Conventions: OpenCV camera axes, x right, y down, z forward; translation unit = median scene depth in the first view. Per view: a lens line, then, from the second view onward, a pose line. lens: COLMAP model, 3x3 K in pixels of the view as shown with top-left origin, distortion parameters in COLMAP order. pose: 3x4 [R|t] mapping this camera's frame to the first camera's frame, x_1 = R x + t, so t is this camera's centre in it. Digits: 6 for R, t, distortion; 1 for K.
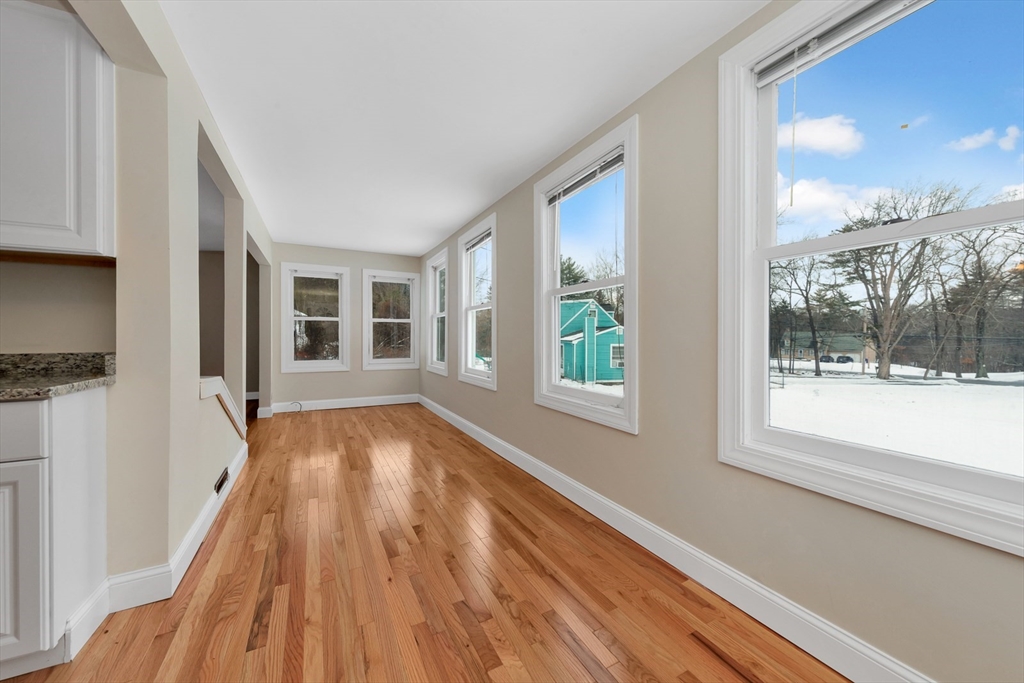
lens RADIAL K [[367.7, 0, 512.0], [0, 367.7, 341.5], [0, 0, 1]] dist [0.000885, 0.000034]
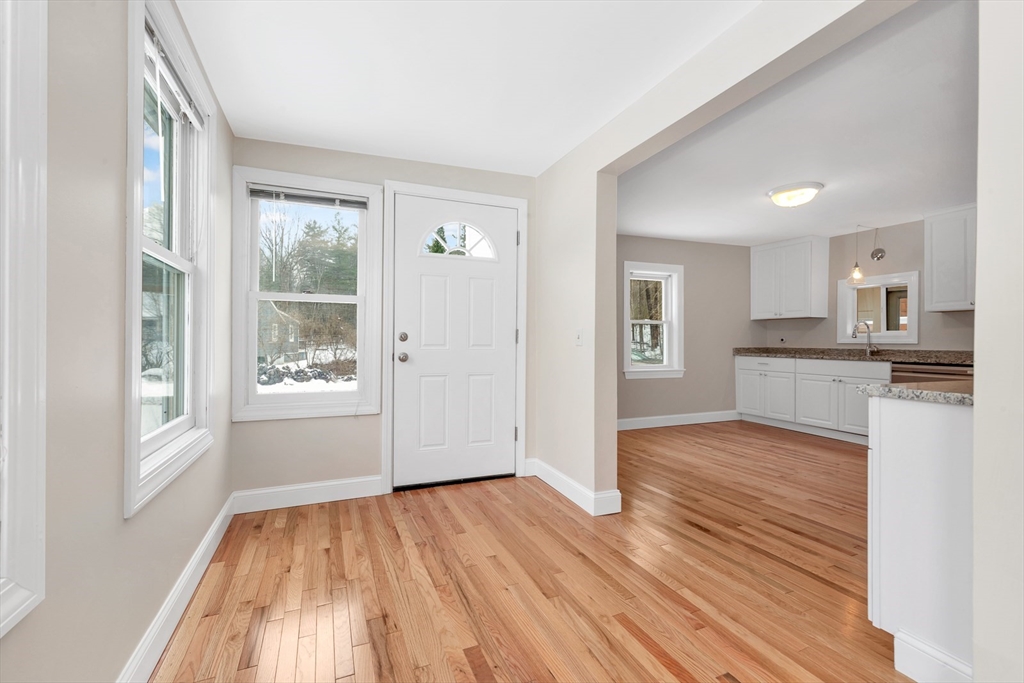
lens RADIAL K [[423.8, 0, 508.6], [0, 423.8, 343.5], [0, 0, 1]] dist [0.001310, -0.000103]
pose [[-0.995028, -0.005666, 0.099435, -0.218054], [-0.003766, 0.999807, 0.019284, -0.021604], [-0.099525, 0.018813, -0.994857, 1.749814]]
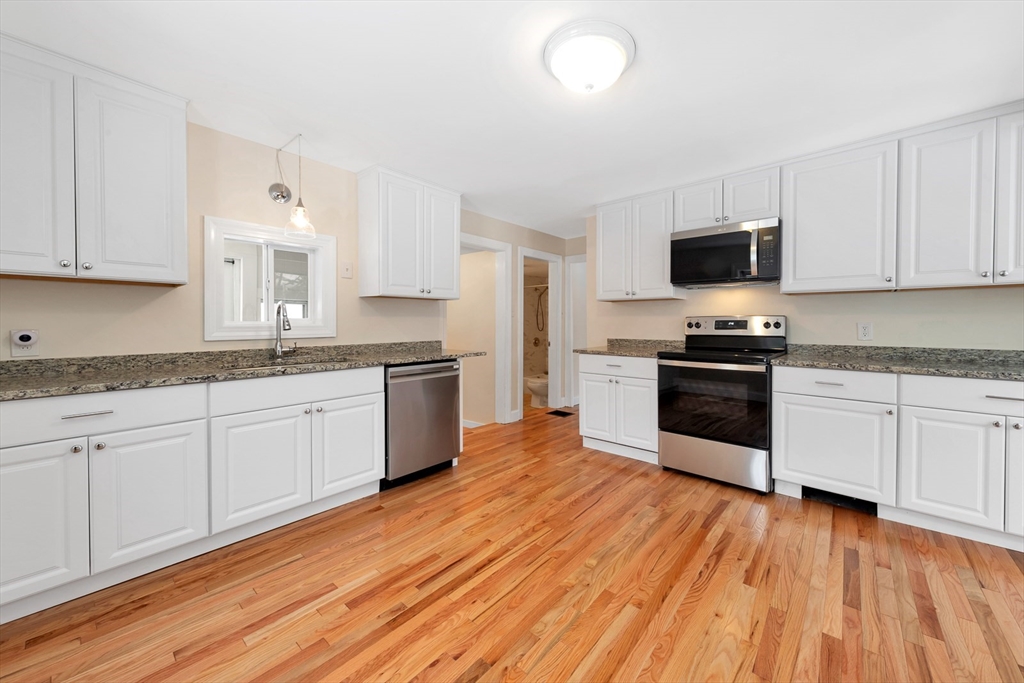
lens RADIAL K [[387.1, 0, 531.4], [0, 387.1, 324.3], [0, 0, 1]] dist [0.003480, 0.000179]
pose [[0.376976, 0.006225, -0.926202, -0.562491], [-0.011139, 0.999936, 0.002187, -0.052623], [0.926156, 0.009492, 0.377021, -1.315350]]
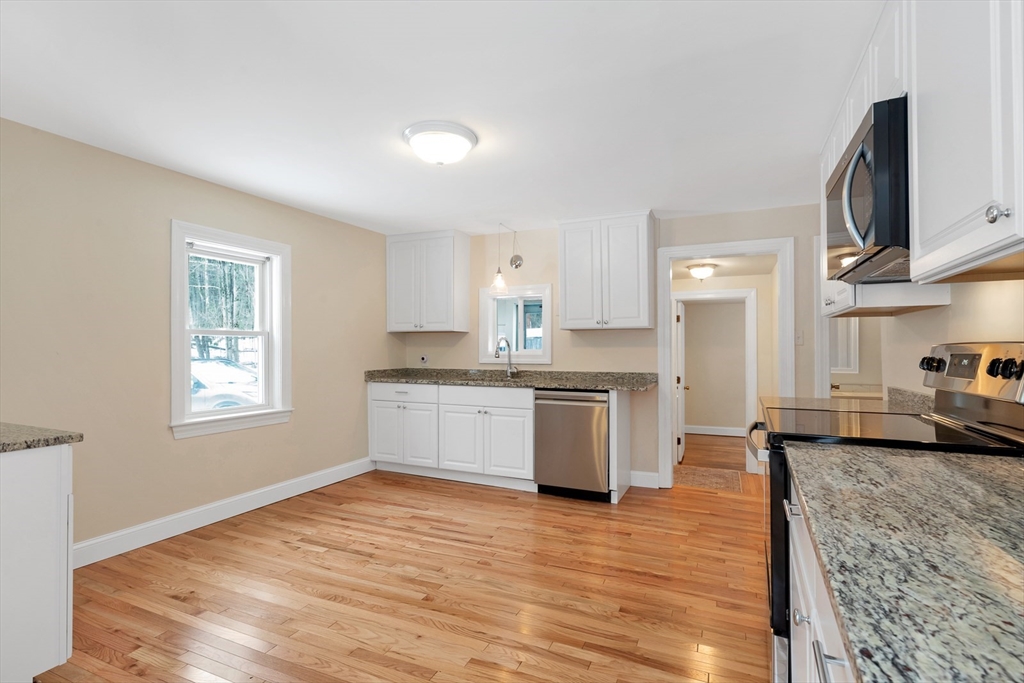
lens RADIAL K [[478.3, 0, 505.5], [0, 478.3, 344.2], [0, 0, 1]] dist [-0.000314, -0.000058]
pose [[-0.796135, -0.006830, -0.605080, -0.708116], [-0.008154, 0.999967, -0.000558, -0.095429], [0.605064, 0.004490, -0.796164, 0.746919]]
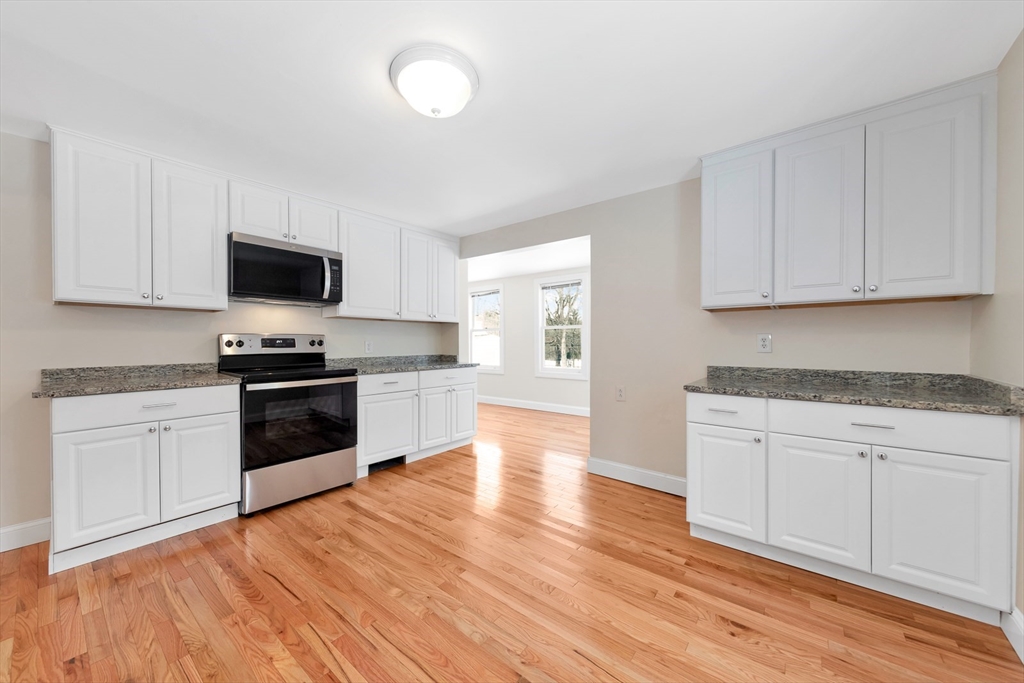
lens RADIAL K [[367.7, 0, 512.0], [0, 367.7, 341.5], [0, 0, 1]] dist [0.000885, 0.000034]
pose [[0.914924, -0.001440, 0.403624, -1.782722], [0.007416, 0.999885, -0.013242, -0.029009], [-0.403559, 0.015108, 0.914829, -1.841670]]
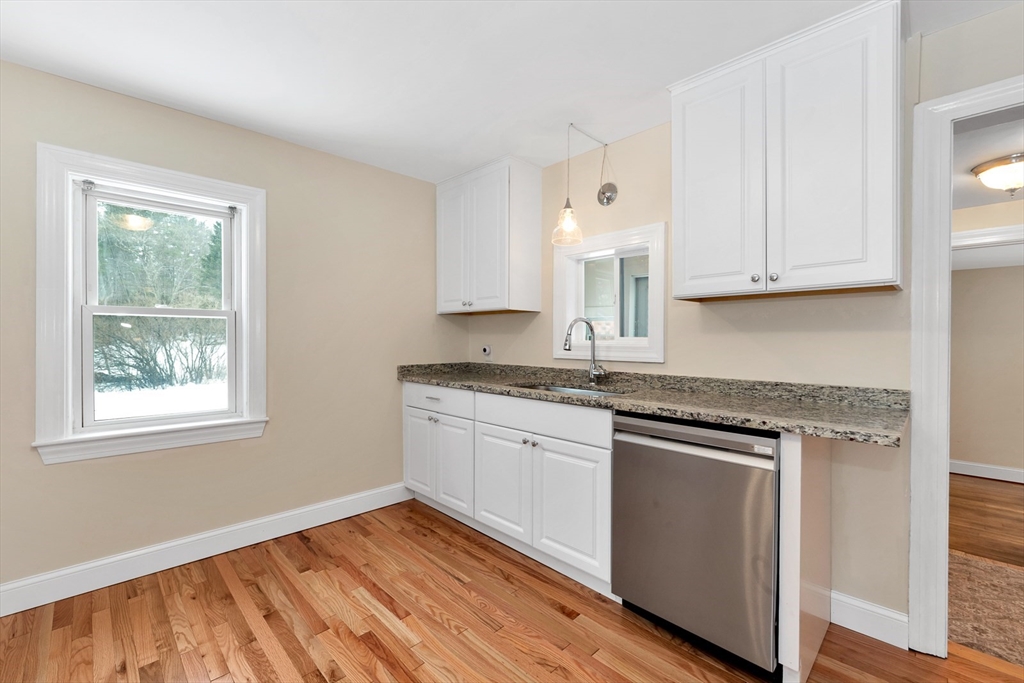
lens RADIAL K [[423.8, 0, 508.6], [0, 423.8, 343.5], [0, 0, 1]] dist [0.001310, -0.000103]
pose [[-0.958402, -0.002171, -0.285413, -1.796615], [-0.008422, 0.999751, 0.020674, -0.069830], [0.285297, 0.022218, -0.958182, -0.179894]]
